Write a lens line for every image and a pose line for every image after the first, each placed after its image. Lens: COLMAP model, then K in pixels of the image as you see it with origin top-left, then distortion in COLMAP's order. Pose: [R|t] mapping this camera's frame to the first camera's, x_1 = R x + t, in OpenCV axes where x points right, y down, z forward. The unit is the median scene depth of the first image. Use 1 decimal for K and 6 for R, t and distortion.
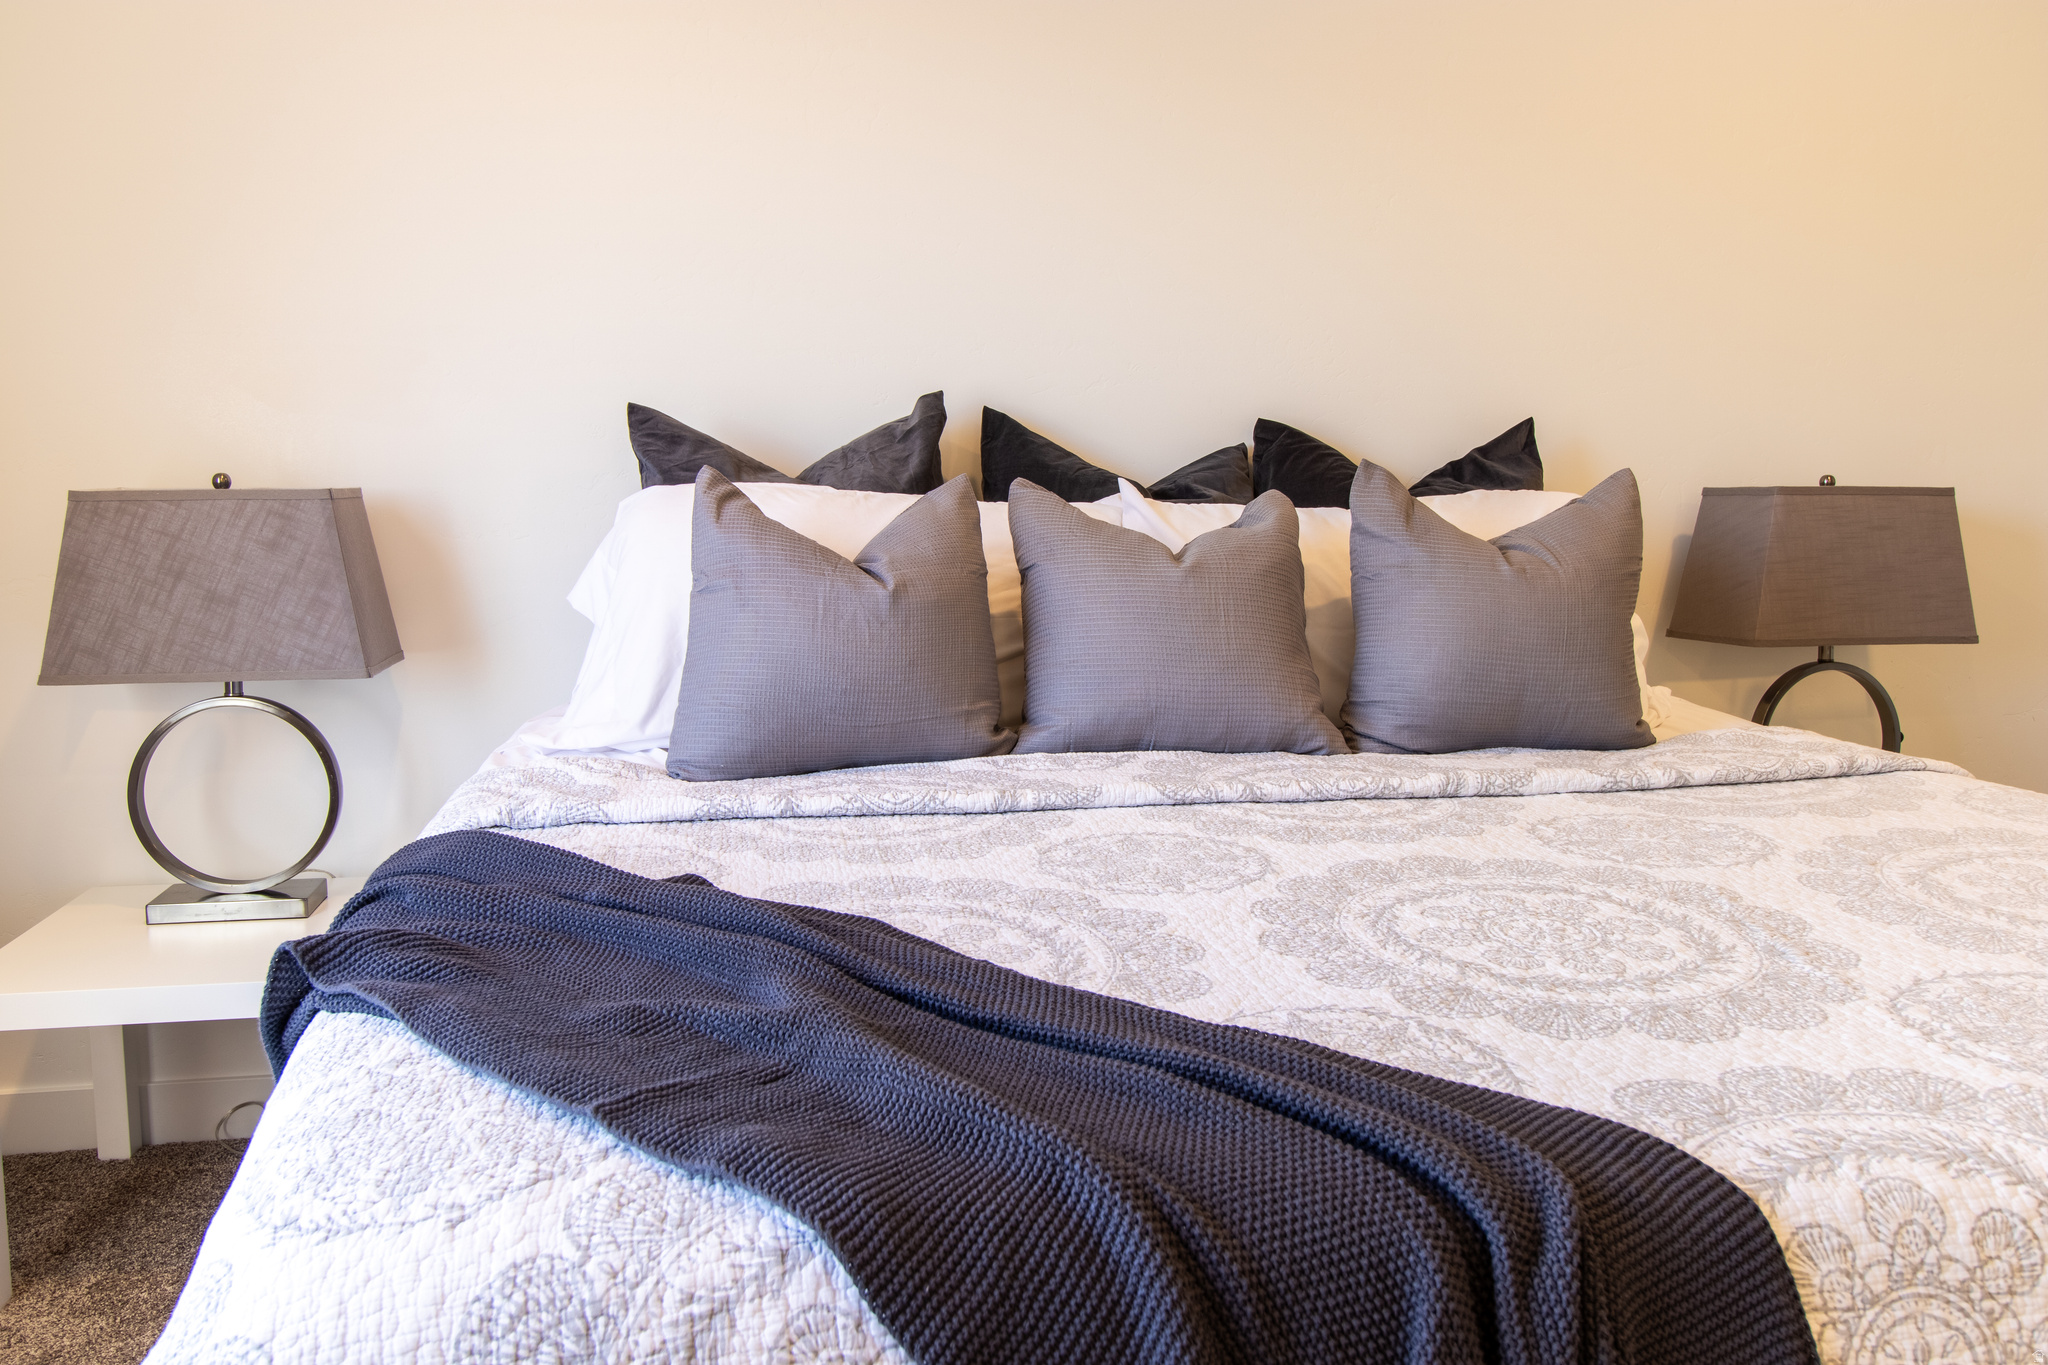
lens RADIAL K [[1595.4, 0, 1021.6], [0, 1595.4, 689.3], [0, 0, 1]] dist [-0.018493, 0.013632]
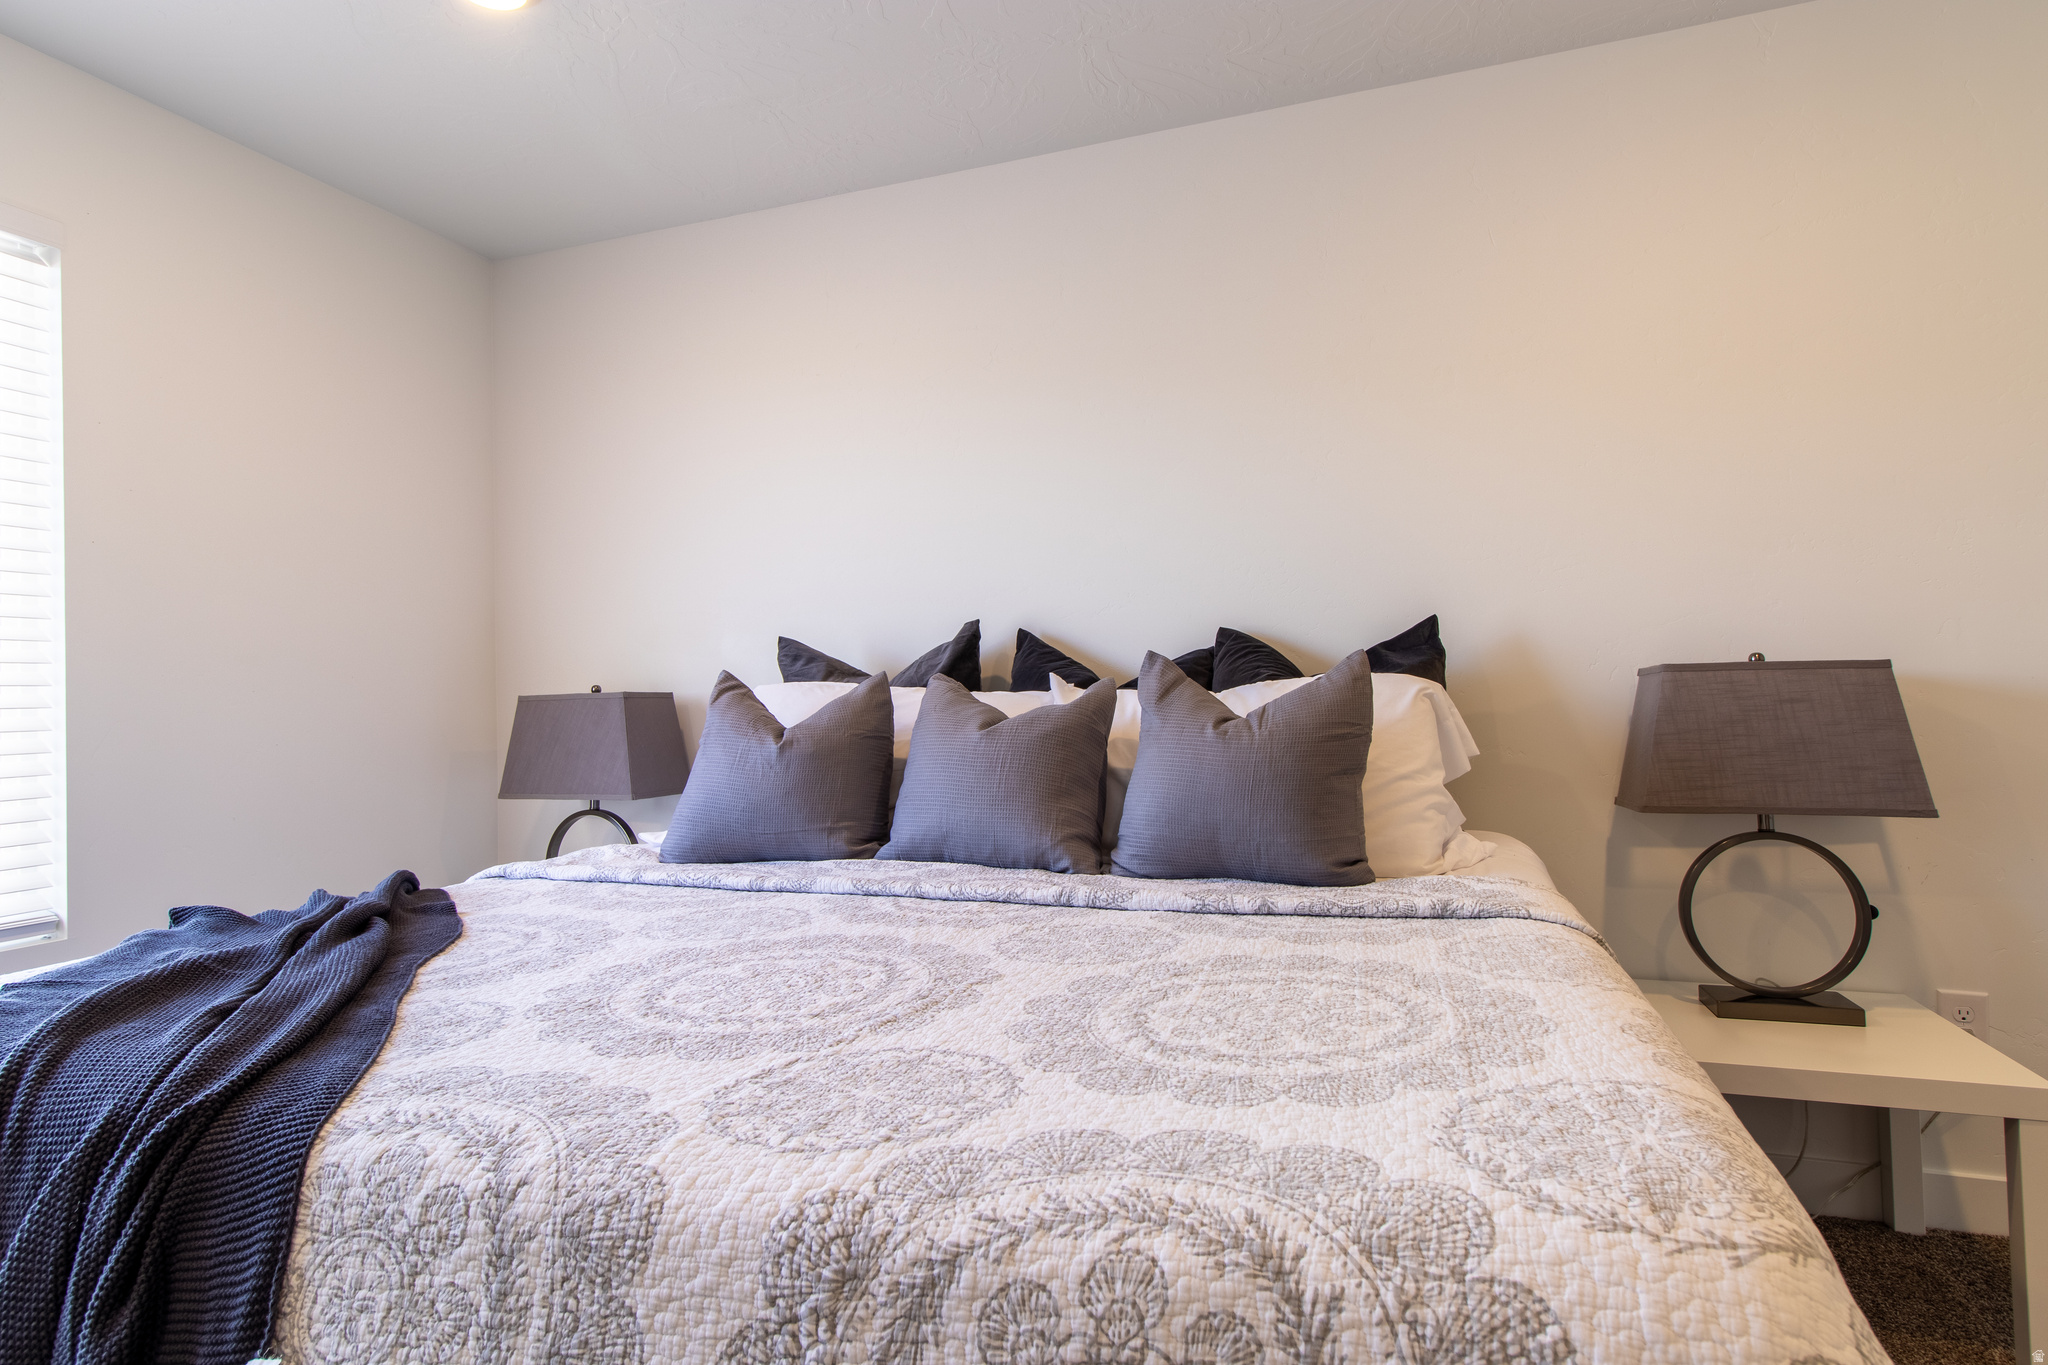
lens RADIAL K [[1123.5, 0, 1024.3], [0, 1123.5, 678.9], [0, 0, 1]] dist [0.002311, 0.002376]
pose [[0.866701, -0.028097, -0.498037, 0.623334], [-0.048315, 0.988990, -0.139874, 0.013762], [0.496483, 0.145292, 0.855801, 0.169888]]
